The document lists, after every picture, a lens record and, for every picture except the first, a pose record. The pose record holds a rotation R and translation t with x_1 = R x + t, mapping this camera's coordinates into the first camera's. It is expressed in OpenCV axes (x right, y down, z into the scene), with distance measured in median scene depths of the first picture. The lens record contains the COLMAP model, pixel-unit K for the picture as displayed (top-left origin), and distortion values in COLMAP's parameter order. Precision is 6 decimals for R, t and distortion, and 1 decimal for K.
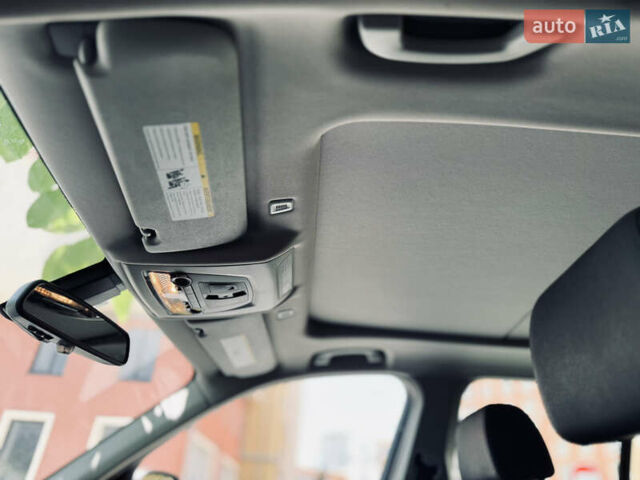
lens RADIAL K [[456.5, 0, 323.7], [0, 456.5, 236.1], [0, 0, 1]] dist [0.014330, 0.005681]
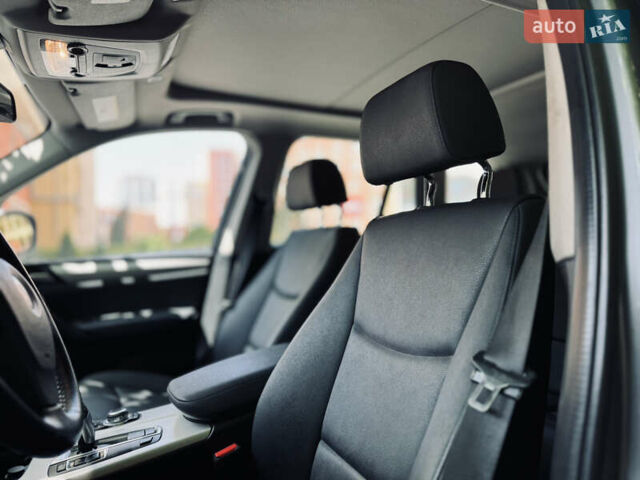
lens RADIAL K [[456.5, 0, 322.3], [0, 456.5, 237.4], [0, 0, 1]] dist [0.014330, 0.005681]
pose [[0.917473, -0.060766, 0.393130, -0.173833], [-0.151378, 0.860579, 0.486301, -0.104083], [-0.367871, -0.505679, 0.780359, -0.219640]]
